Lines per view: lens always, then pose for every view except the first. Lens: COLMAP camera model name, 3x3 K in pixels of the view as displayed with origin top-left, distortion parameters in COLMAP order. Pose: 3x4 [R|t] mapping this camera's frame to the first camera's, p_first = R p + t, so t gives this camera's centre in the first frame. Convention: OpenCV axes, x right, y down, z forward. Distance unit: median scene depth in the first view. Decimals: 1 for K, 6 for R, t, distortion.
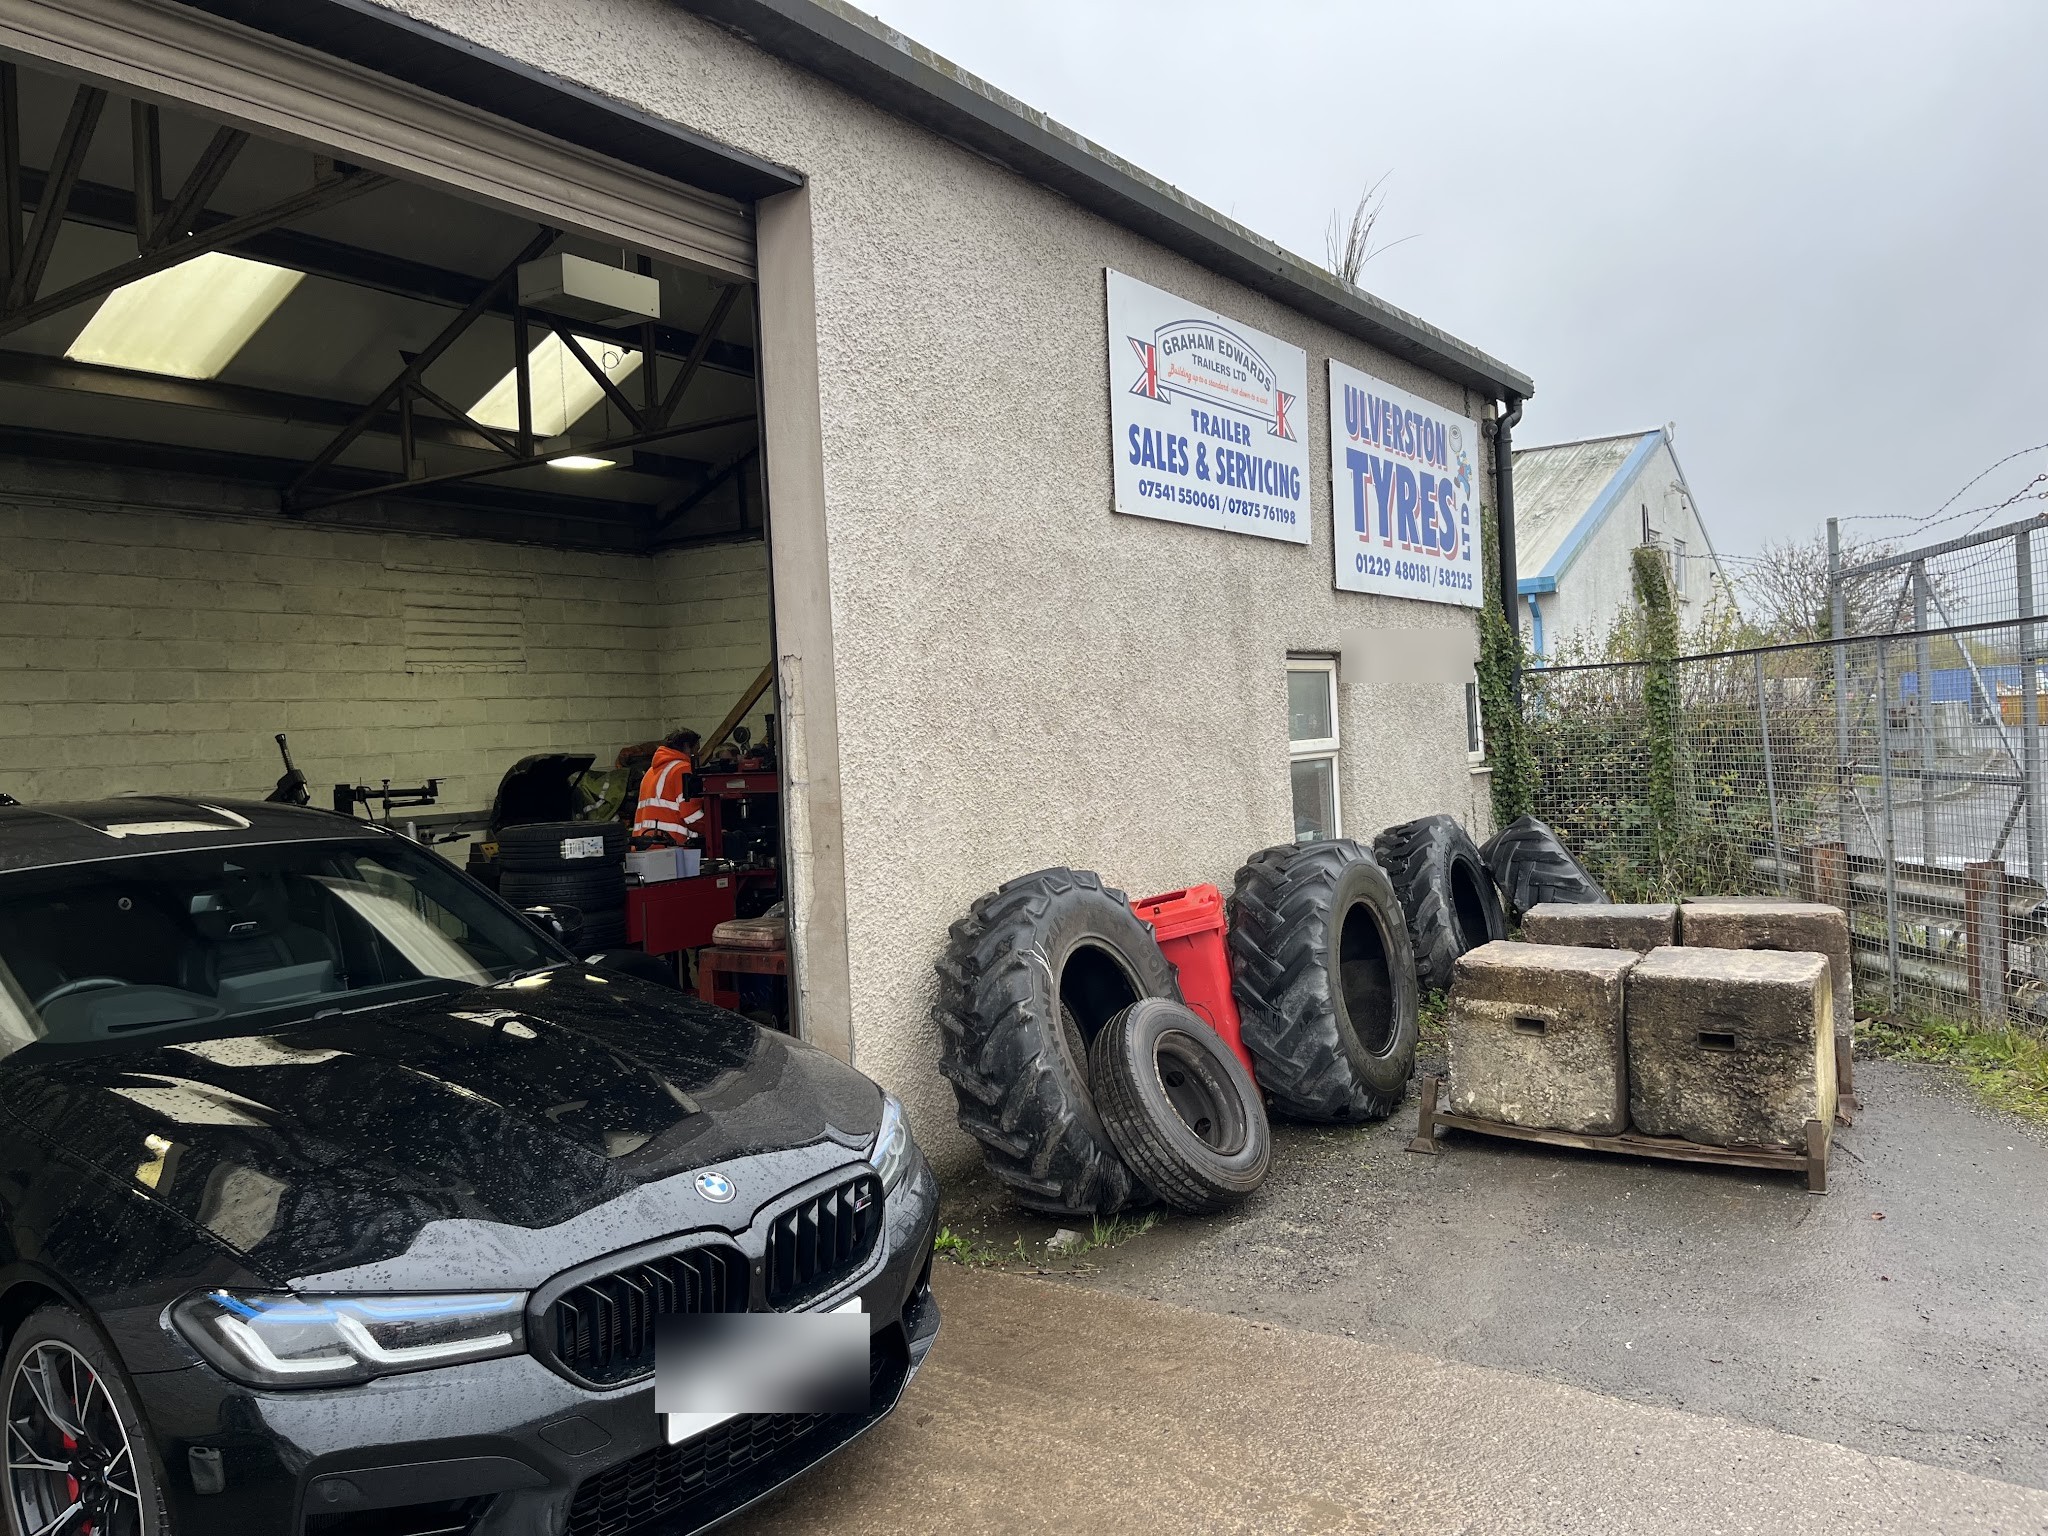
lens RADIAL K [[1578.0, 0, 1024.0], [0, 1578.0, 768.0], [0, 0, 1]] dist [0.038349, -0.002831]
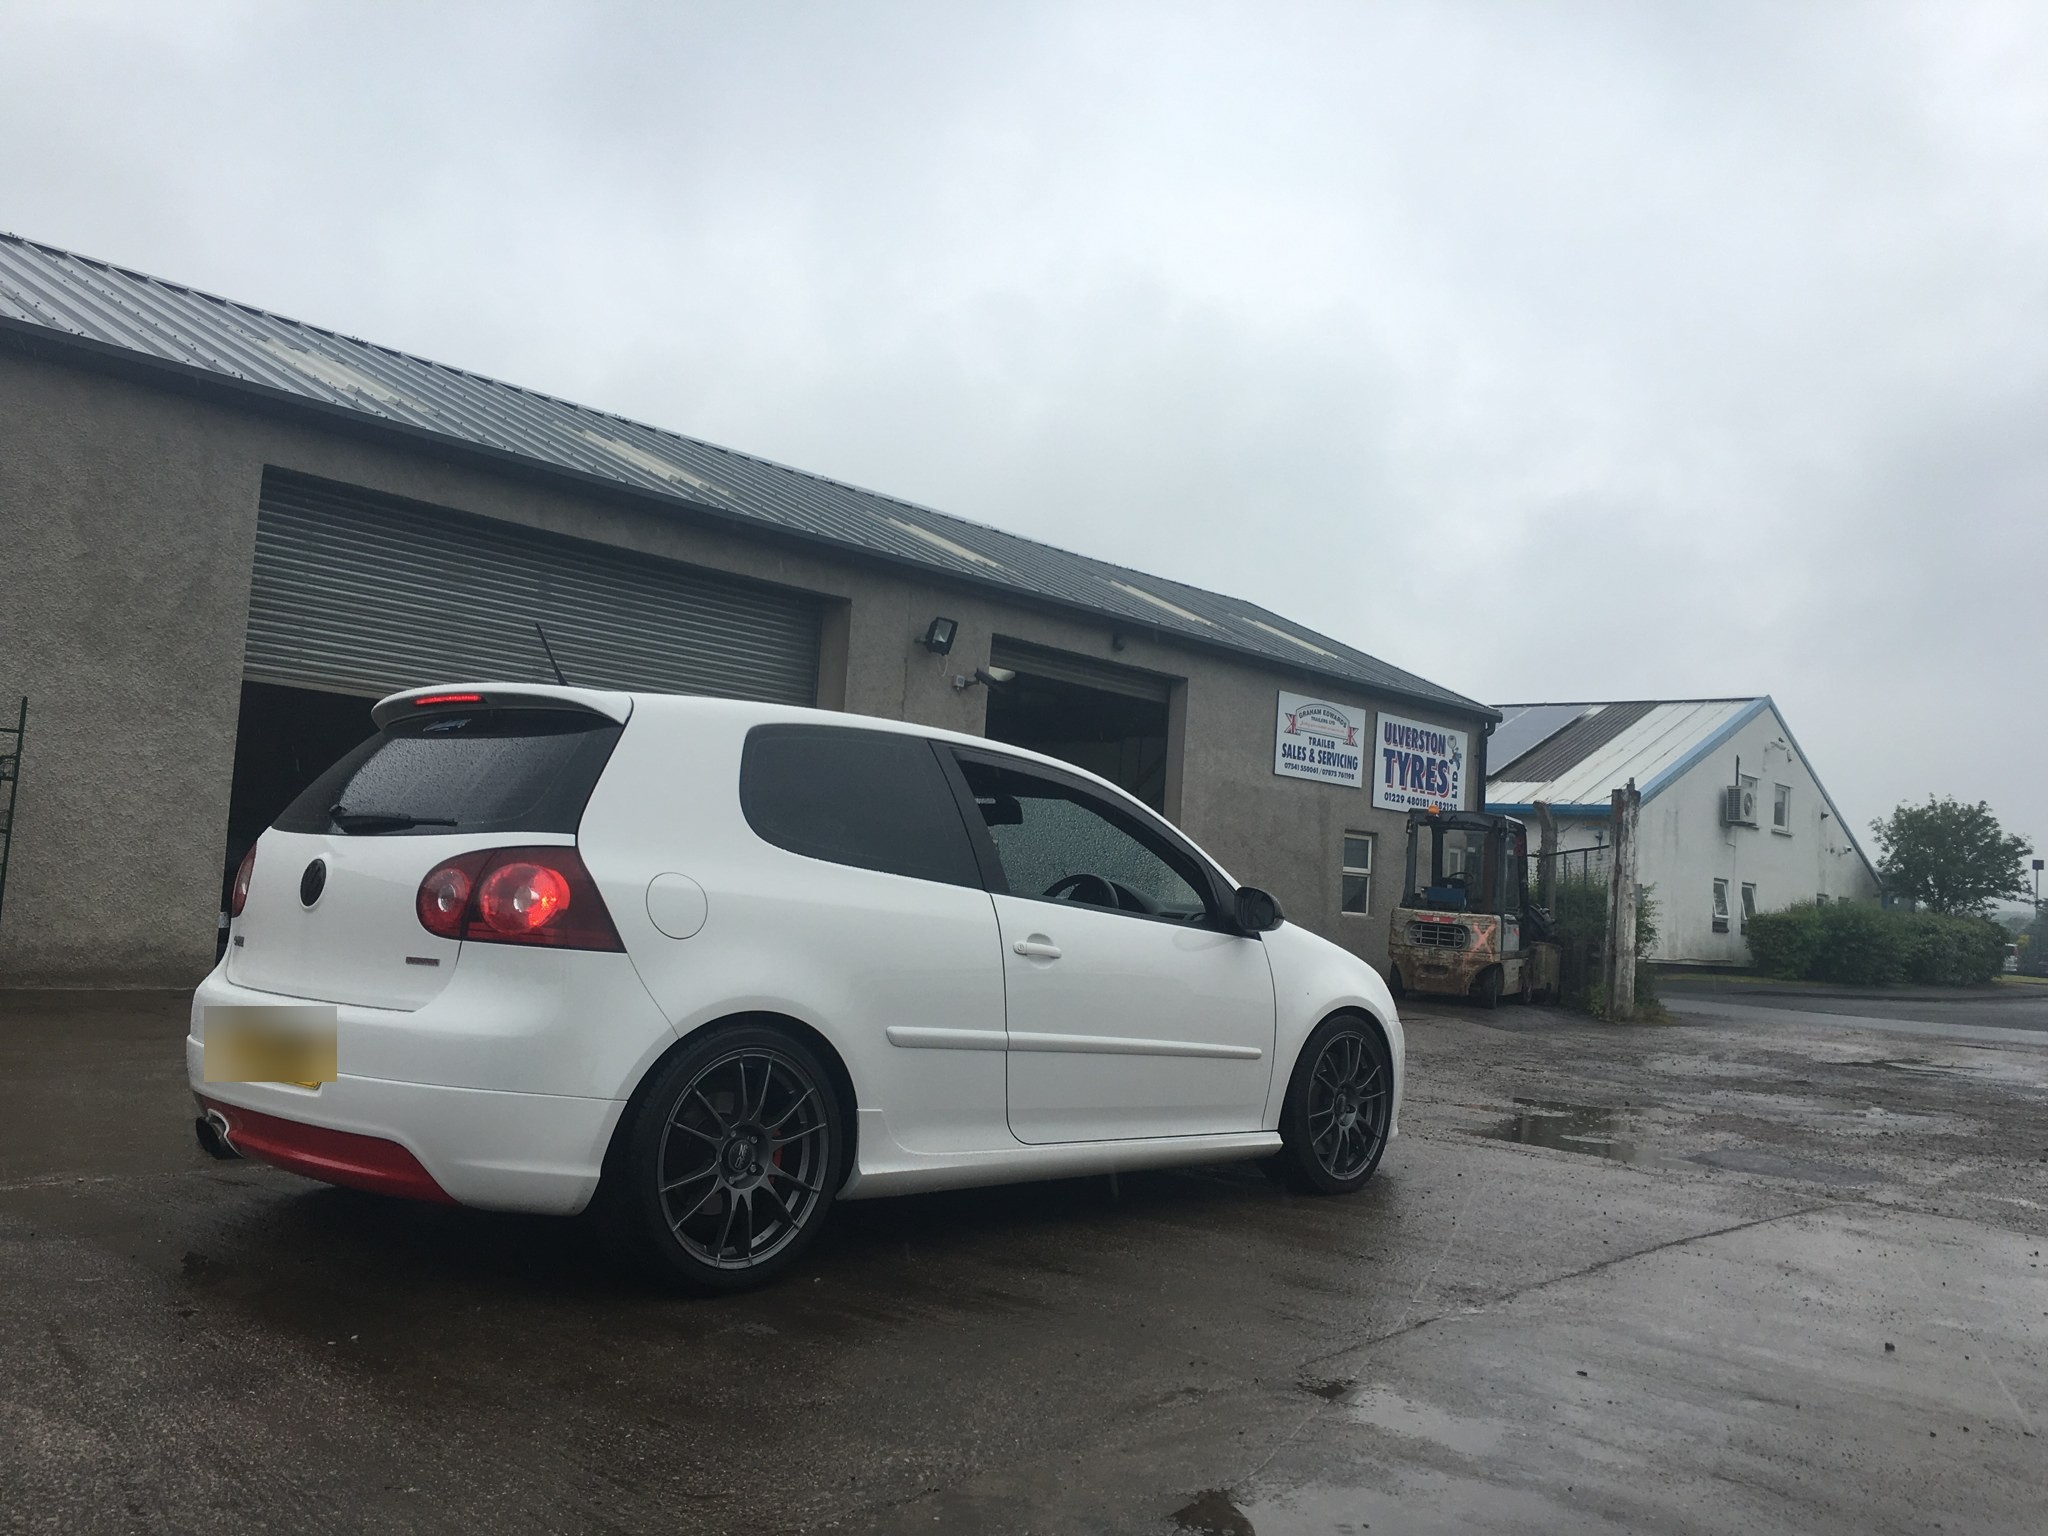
lens RADIAL K [[1733.9, 0, 1023.1], [0, 1733.9, 793.5], [0, 0, 1]] dist [0.047853, -0.003456]
pose [[0.986241, 0.096225, -0.134424, 0.030294], [-0.107332, 0.991162, -0.077966, 0.147798], [0.125733, 0.091321, 0.987852, -1.903677]]
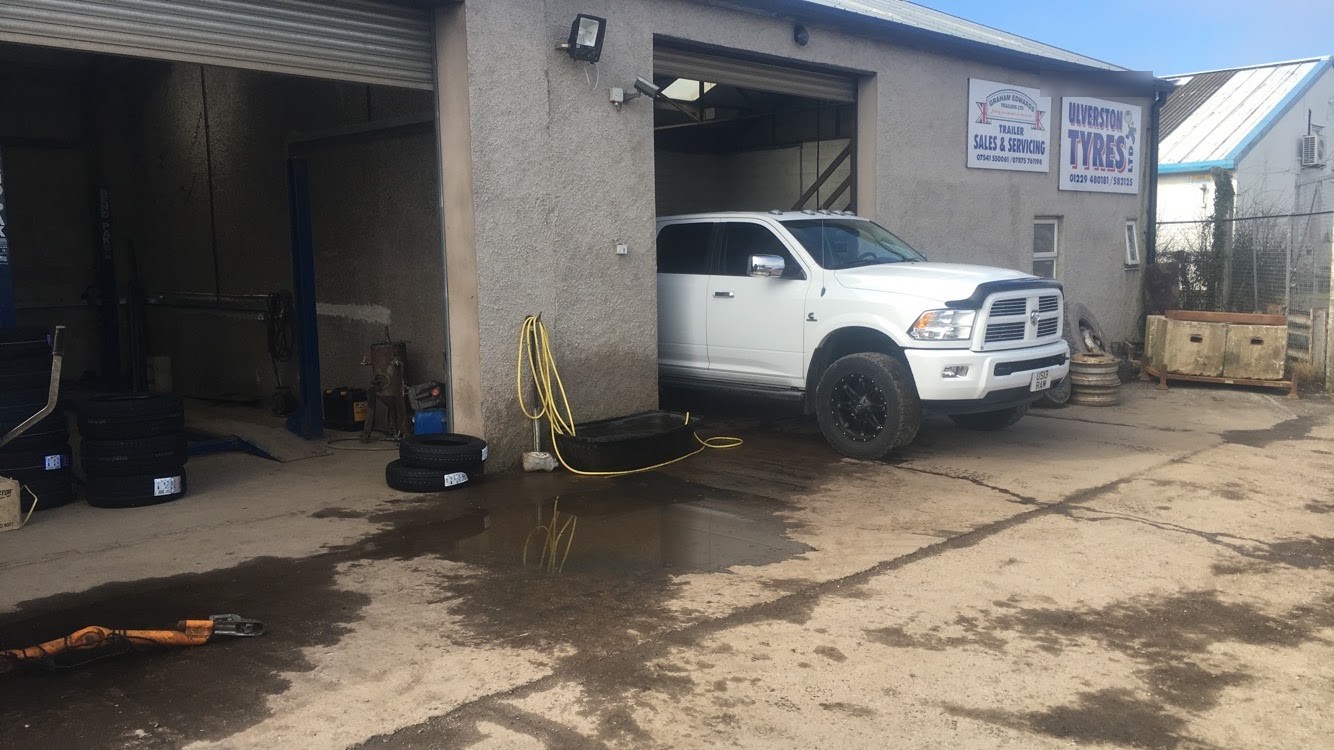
lens RADIAL K [[1132.5, 0, 667.0], [0, 1132.5, 375.0], [0, 0, 1]] dist [0.045734, -0.005983]
pose [[0.982863, 0.048499, -0.177843, -0.077039], [-0.031603, 0.994818, 0.096638, 0.021311], [0.181608, -0.089361, 0.979302, -0.952036]]
